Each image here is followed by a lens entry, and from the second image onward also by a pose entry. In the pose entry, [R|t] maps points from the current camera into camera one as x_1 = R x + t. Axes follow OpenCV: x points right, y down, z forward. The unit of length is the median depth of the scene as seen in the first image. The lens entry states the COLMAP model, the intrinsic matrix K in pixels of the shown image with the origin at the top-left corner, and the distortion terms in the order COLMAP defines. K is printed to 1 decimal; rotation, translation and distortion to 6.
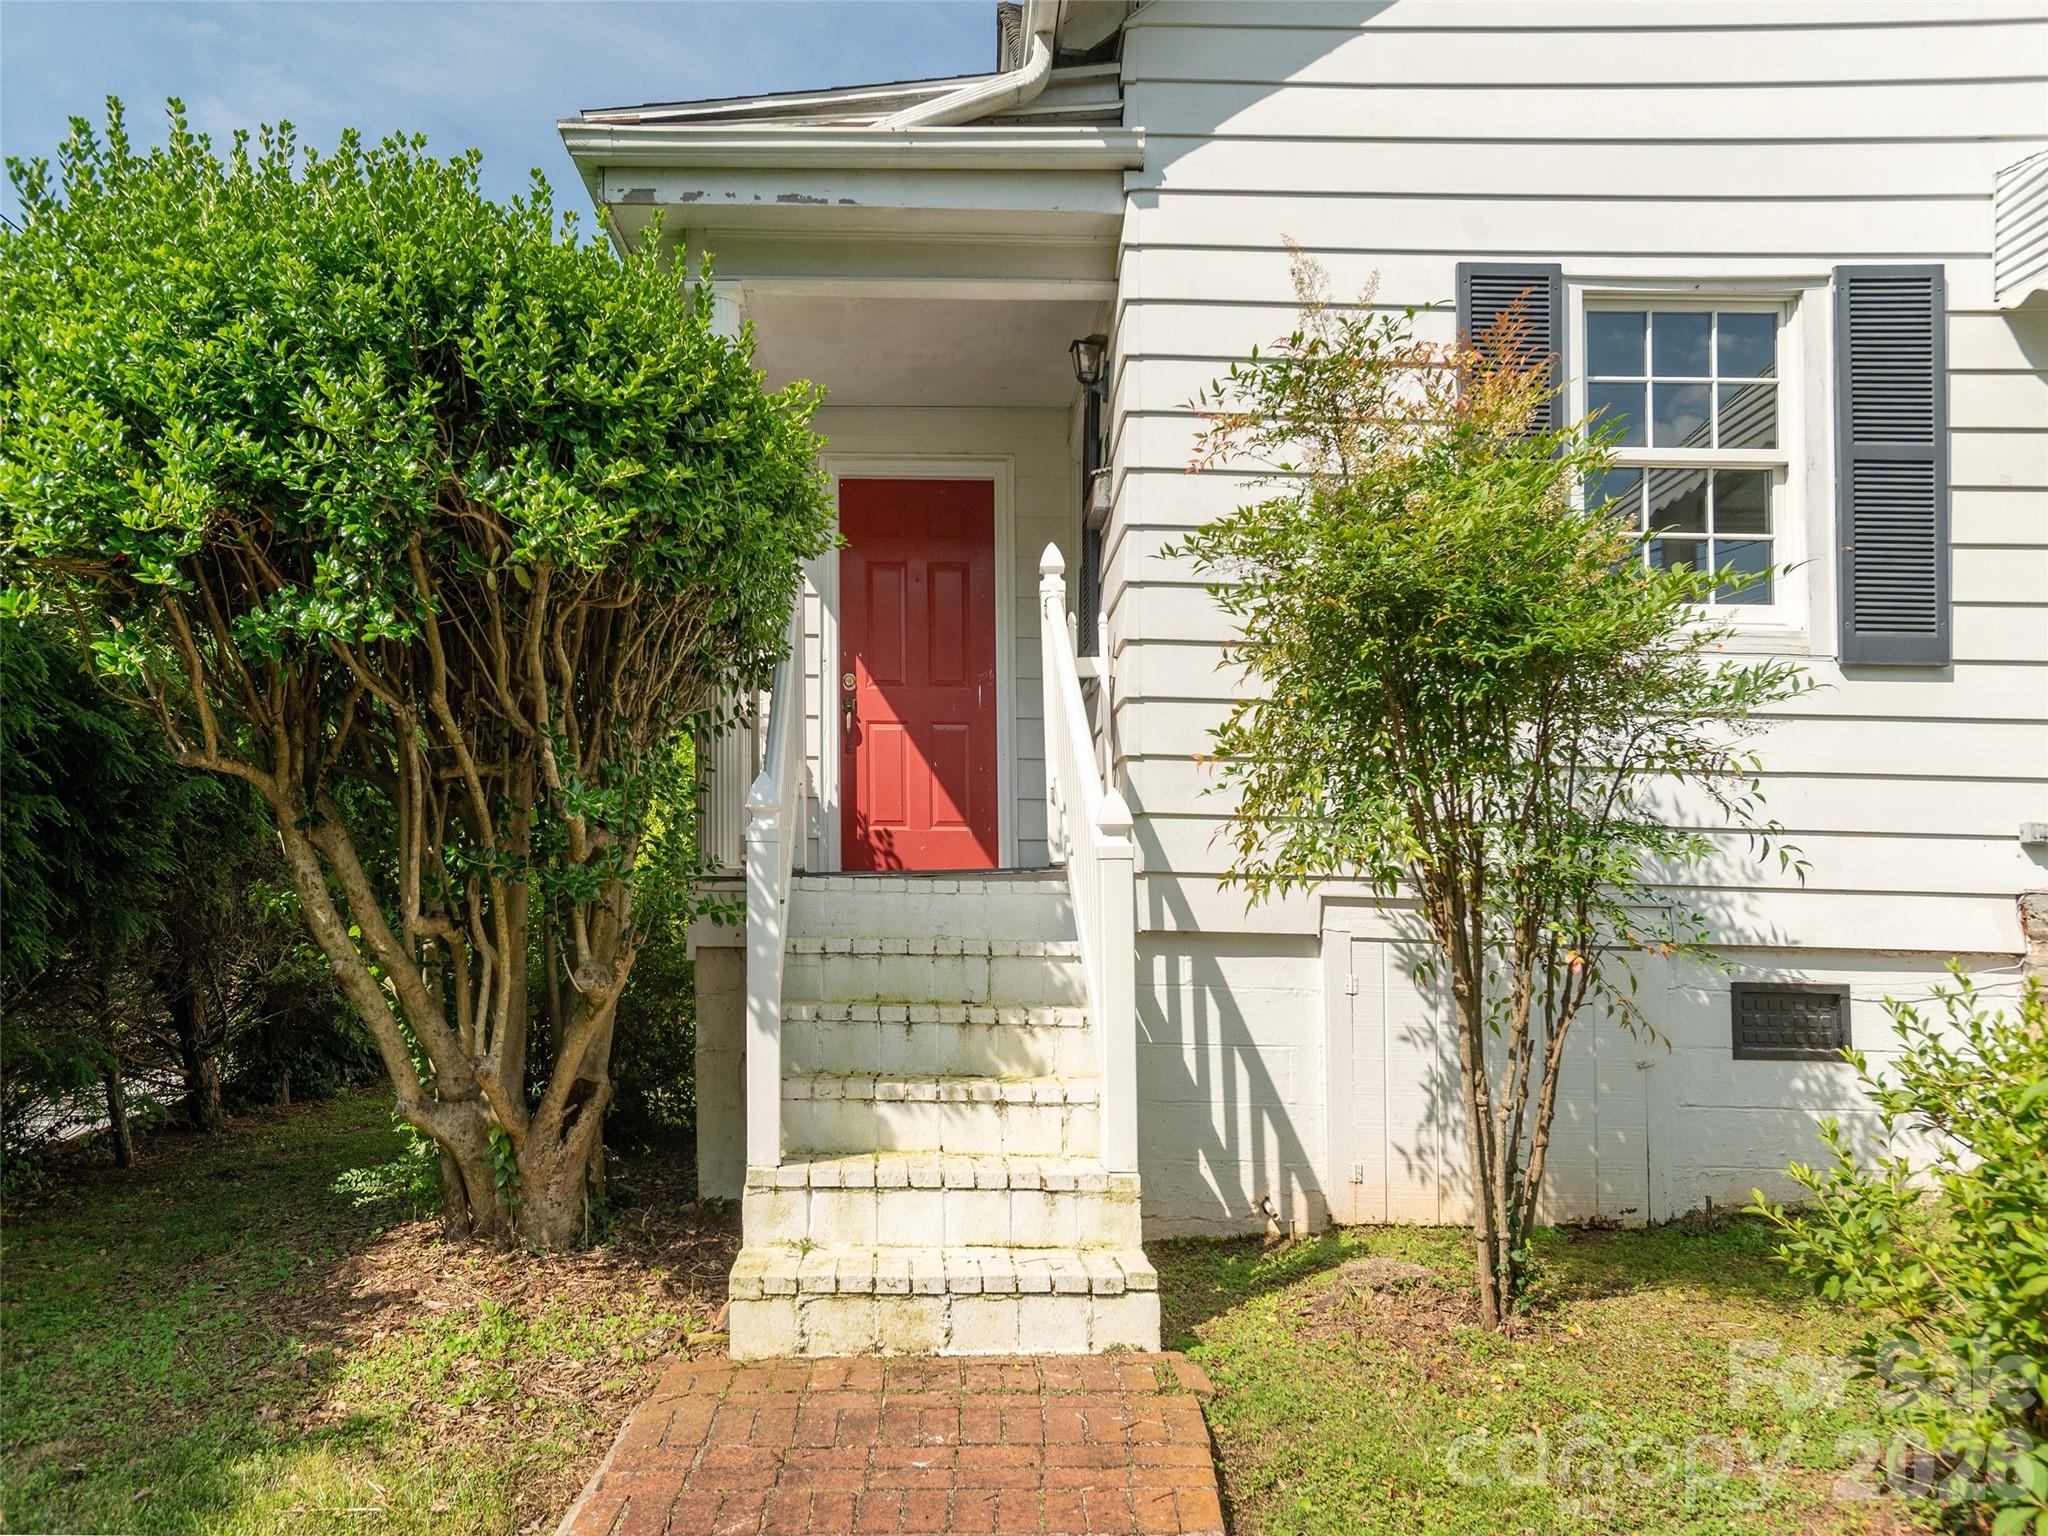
lens RADIAL K [[1752.2, 0, 1025.0], [0, 1752.2, 830.0], [0, 0, 1]] dist [-0.002080, 0.131834]
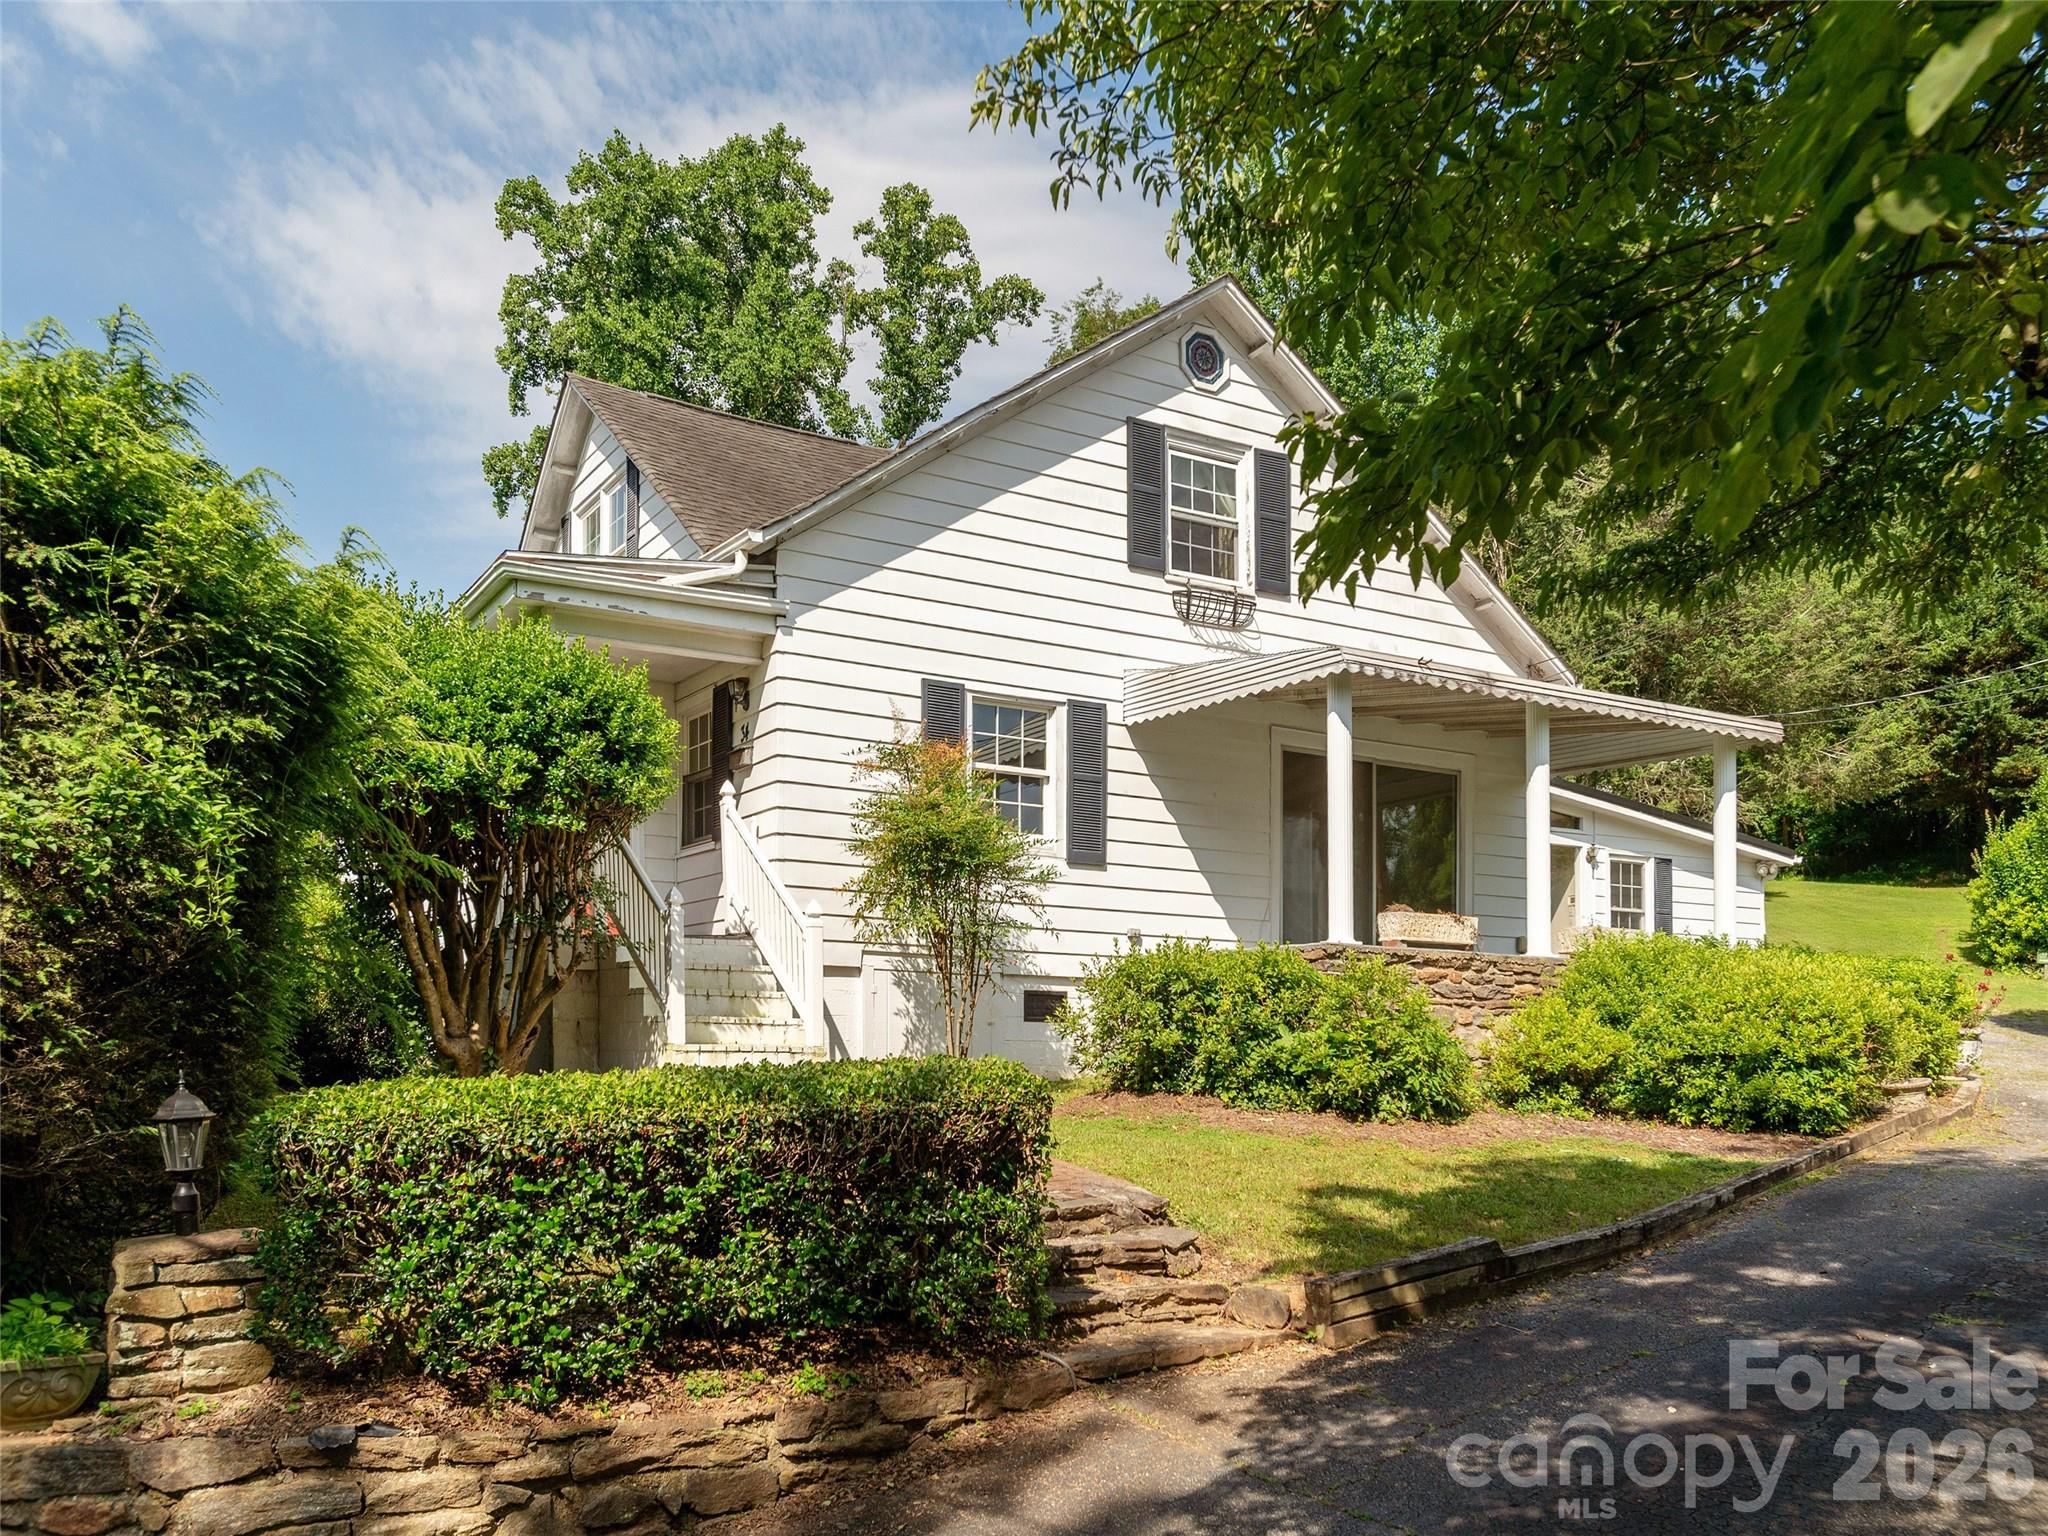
lens RADIAL K [[1752.2, 0, 1025.0], [0, 1752.2, 830.0], [0, 0, 1]] dist [-0.002080, 0.131834]
pose [[0.911901, 0.059247, 0.406112, -0.577128], [-0.030336, 0.996549, -0.077269, 0.051022], [-0.409289, 0.058142, 0.910551, -1.184953]]
